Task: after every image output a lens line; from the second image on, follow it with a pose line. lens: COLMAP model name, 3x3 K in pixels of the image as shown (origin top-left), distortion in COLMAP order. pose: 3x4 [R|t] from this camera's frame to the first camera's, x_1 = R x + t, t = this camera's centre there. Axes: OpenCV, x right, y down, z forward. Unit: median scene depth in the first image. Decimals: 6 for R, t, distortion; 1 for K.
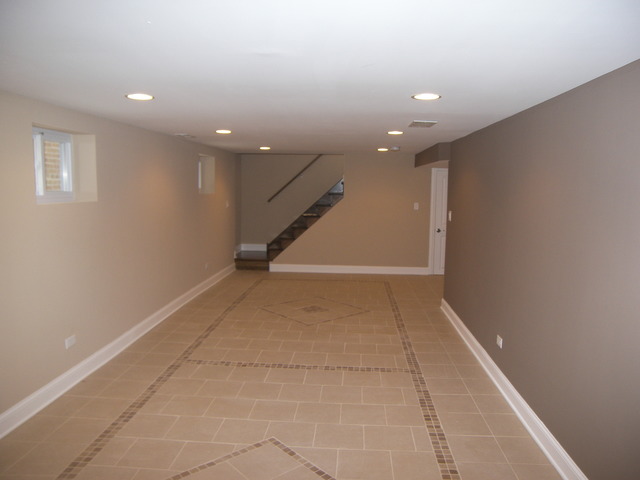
lens RADIAL K [[492.6, 0, 319.9], [0, 492.6, 238.1], [0, 0, 1]] dist [-0.096064, -0.003583]
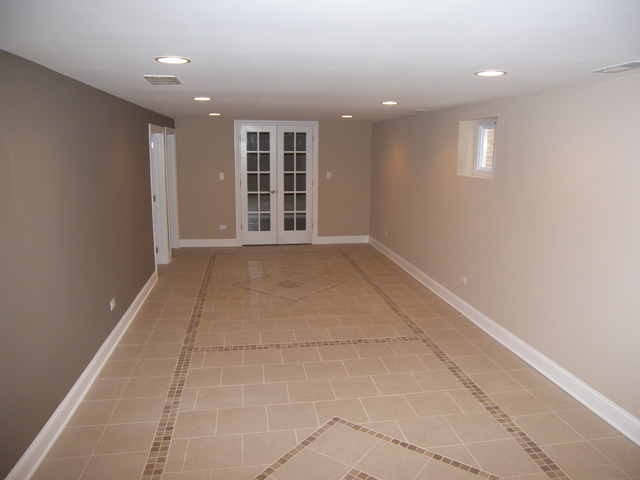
lens RADIAL K [[492.6, 0, 320.0], [0, 492.6, 241.6], [0, 0, 1]] dist [-0.096064, -0.003583]
pose [[-0.976135, 0.017990, -0.216418, 0.142536], [-0.045432, 0.957594, 0.284516, -0.222558], [0.212359, 0.287559, -0.933924, 1.889726]]
